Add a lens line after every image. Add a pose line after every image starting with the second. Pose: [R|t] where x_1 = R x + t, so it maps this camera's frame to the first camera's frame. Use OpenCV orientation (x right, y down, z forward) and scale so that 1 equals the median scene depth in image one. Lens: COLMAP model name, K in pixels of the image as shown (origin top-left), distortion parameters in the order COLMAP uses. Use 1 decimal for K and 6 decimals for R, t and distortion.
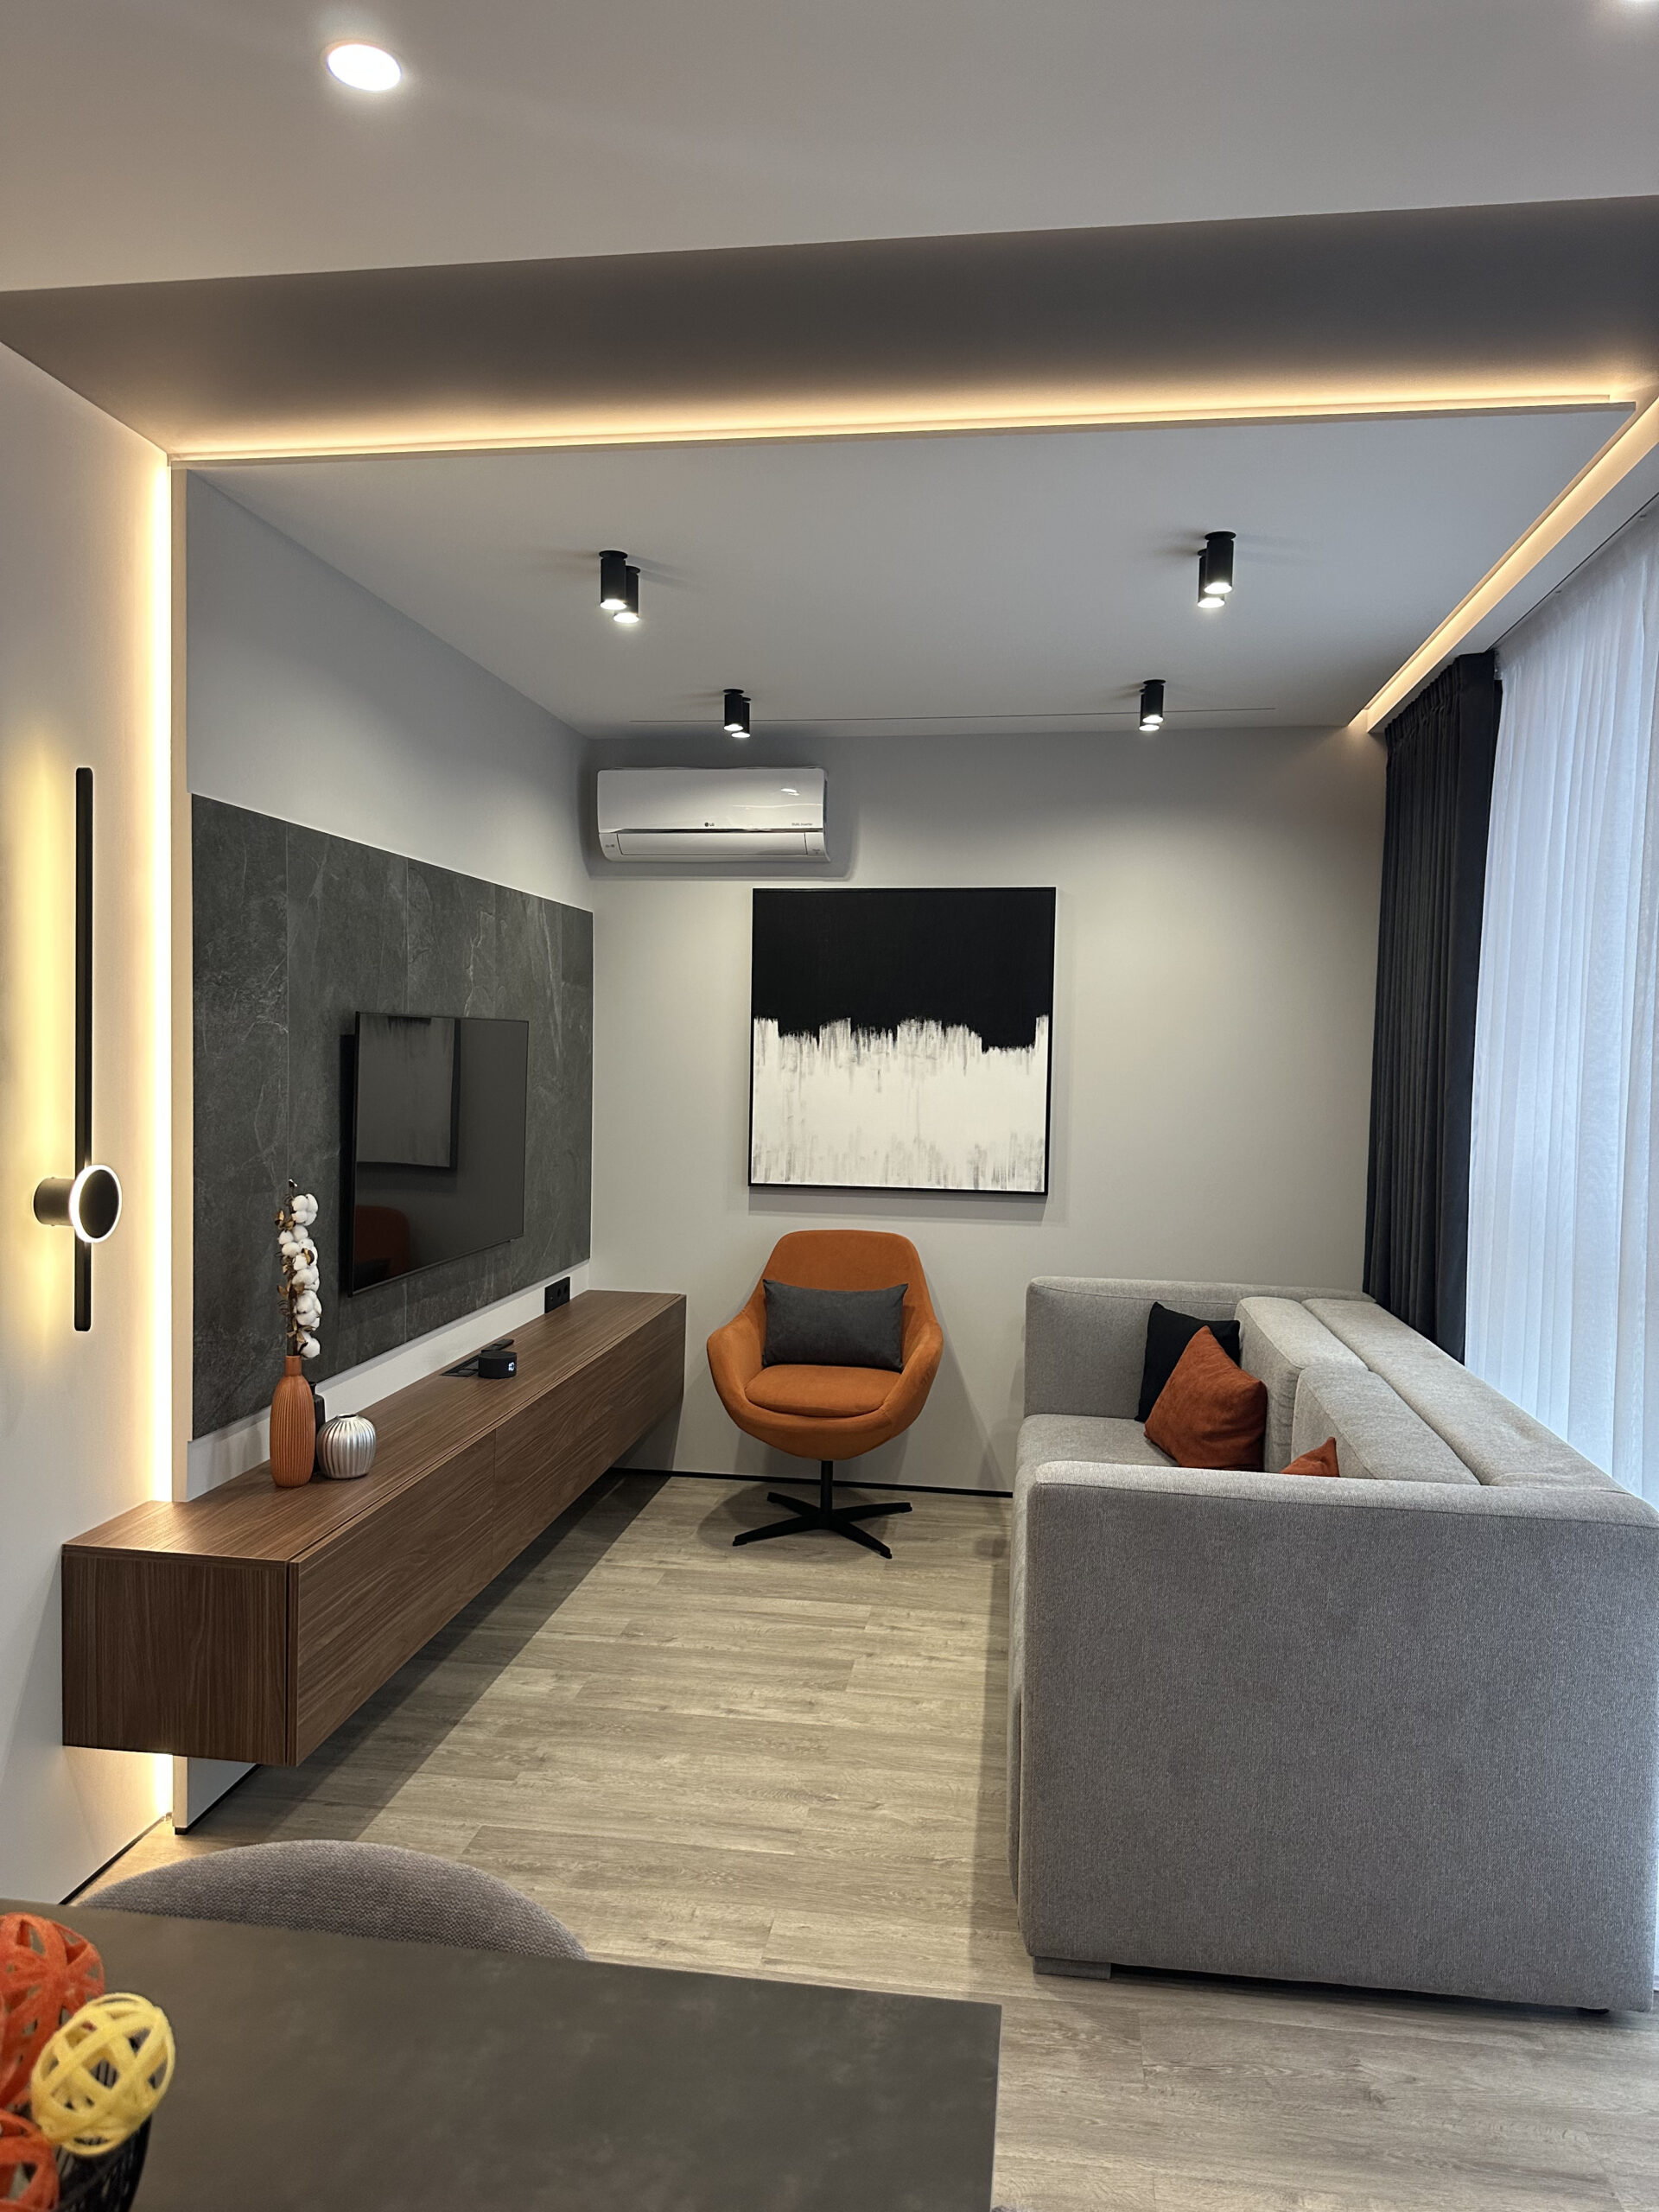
lens RADIAL K [[1578.8, 0, 835.6], [0, 1578.8, 1097.2], [0, 0, 1]] dist [0.043426, -0.036566]
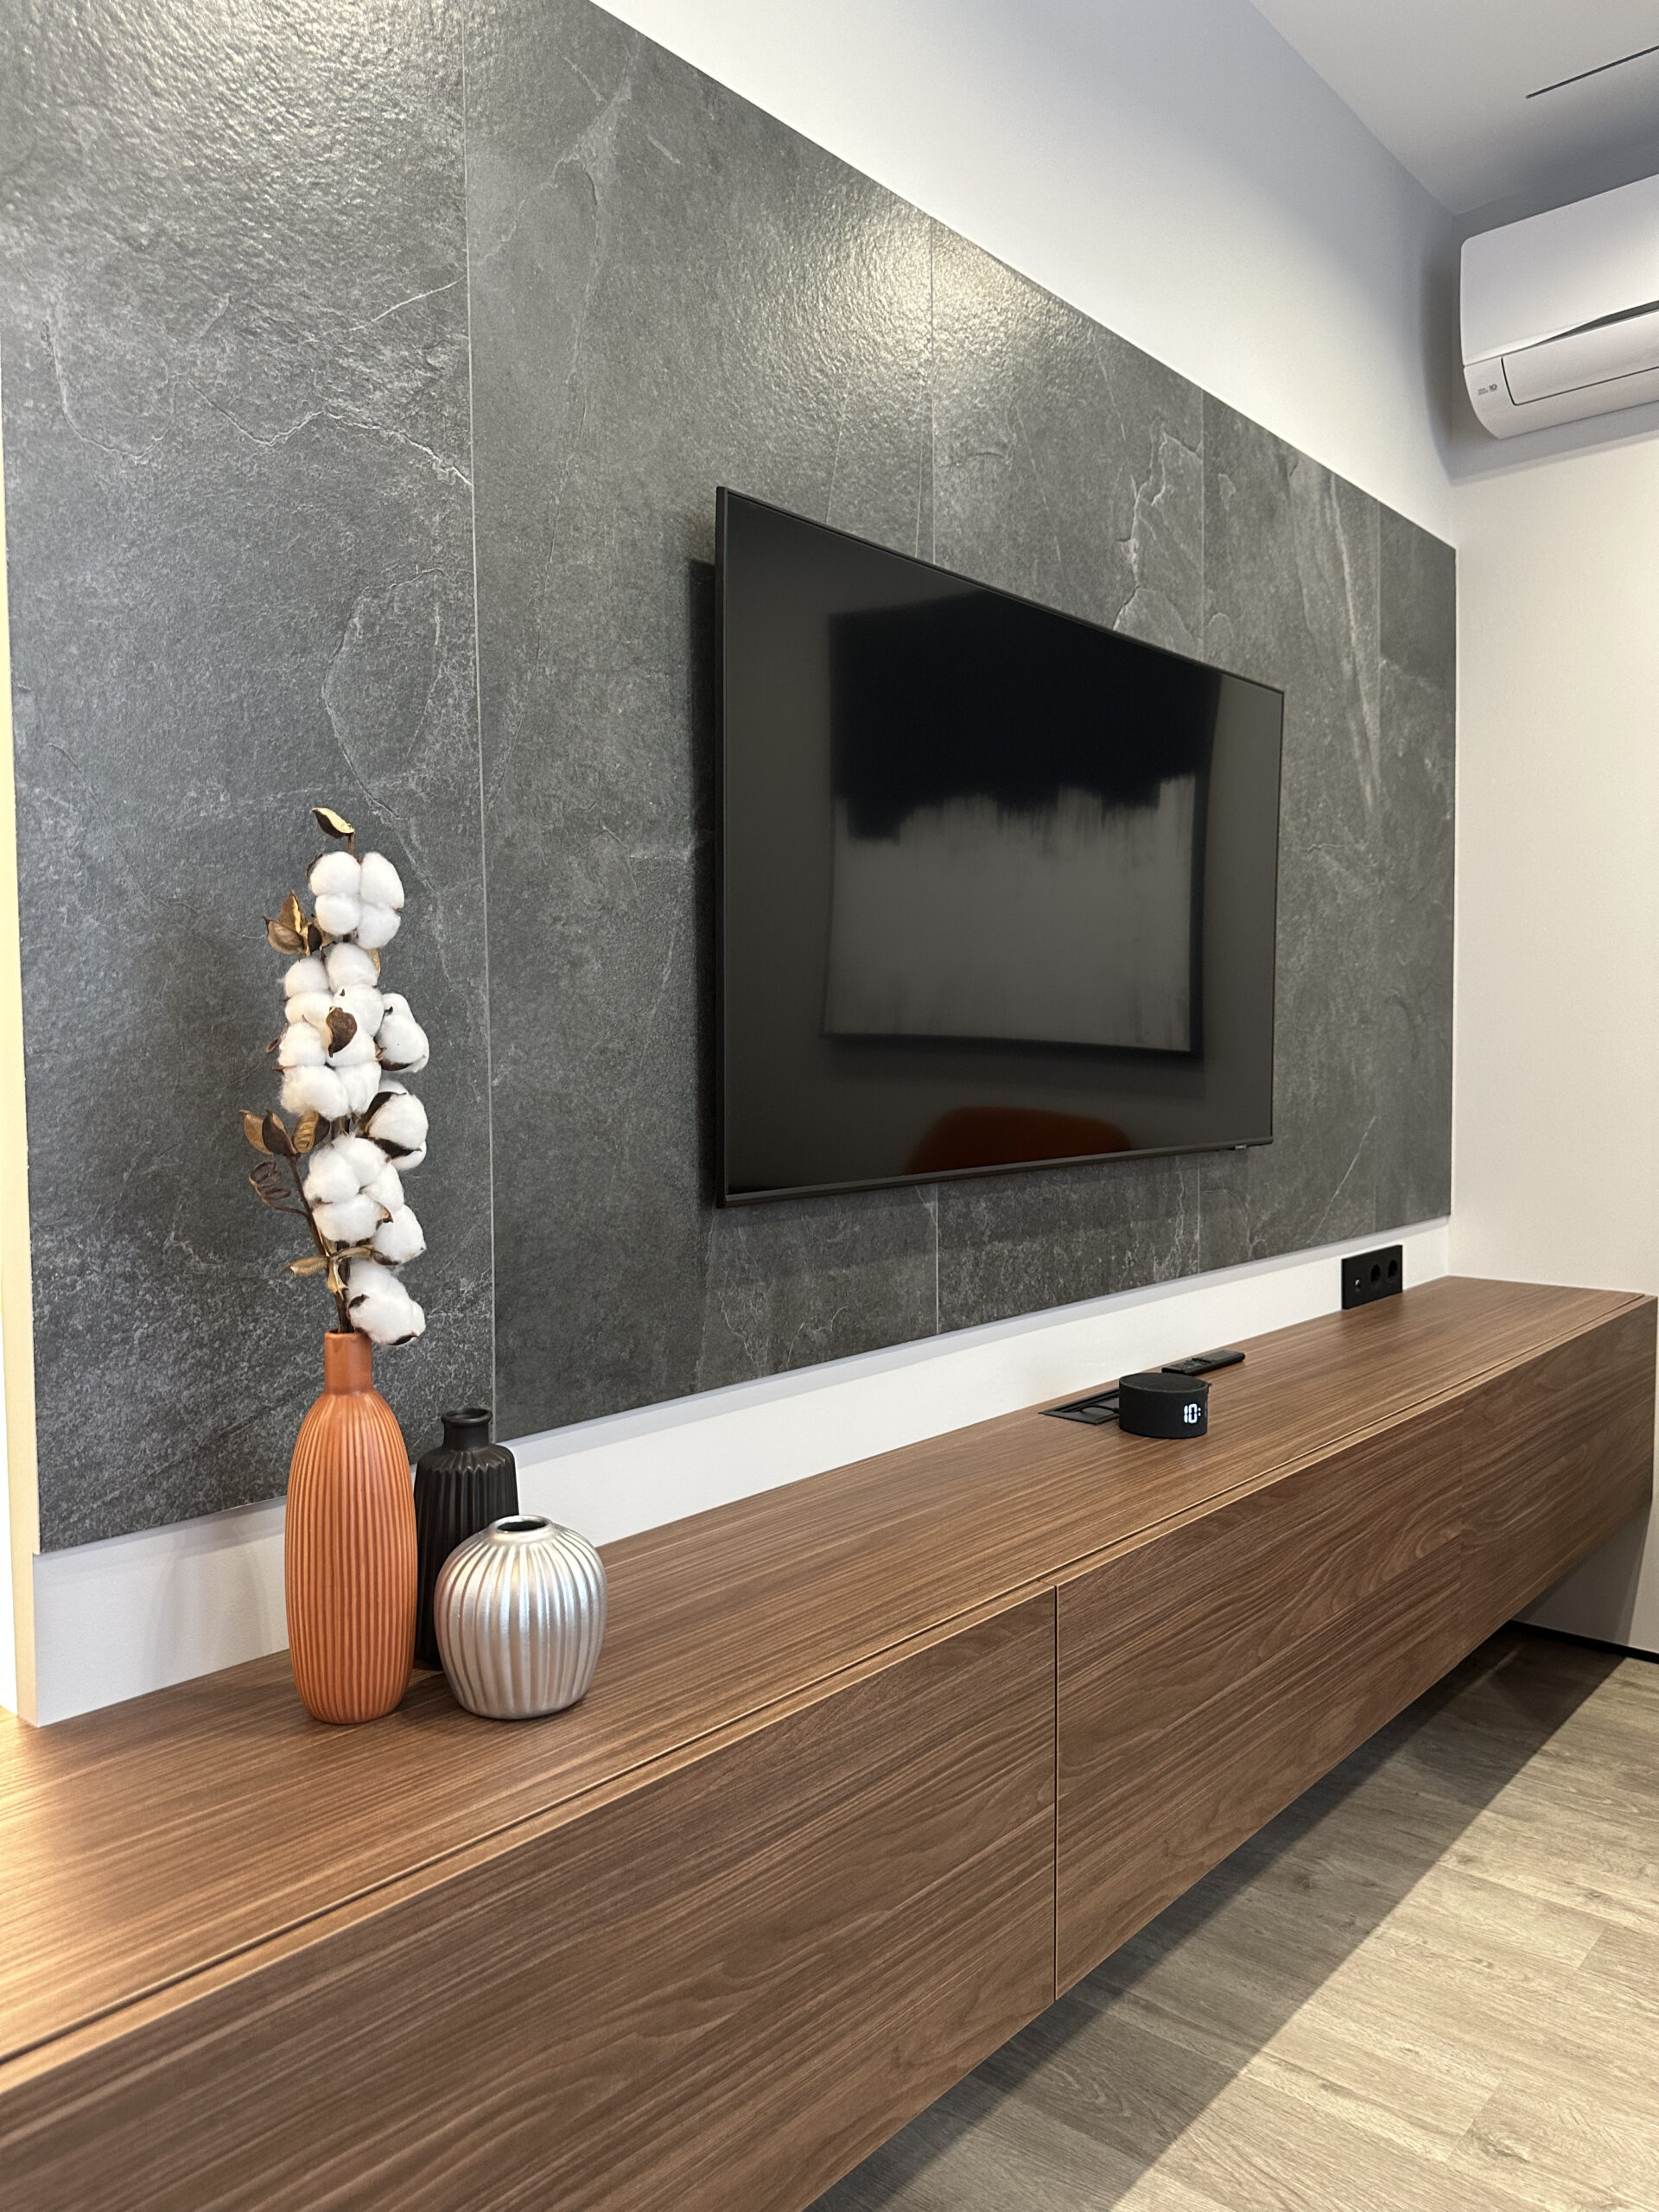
lens RADIAL K [[1578.8, 0, 827.3], [0, 1578.8, 1098.4], [0, 0, 1]] dist [0.043426, -0.036566]
pose [[0.837315, 0.000981, -0.546720, -0.042421], [-0.003023, 0.999991, -0.002835, 0.069354], [0.546712, 0.004027, 0.837311, 0.472396]]
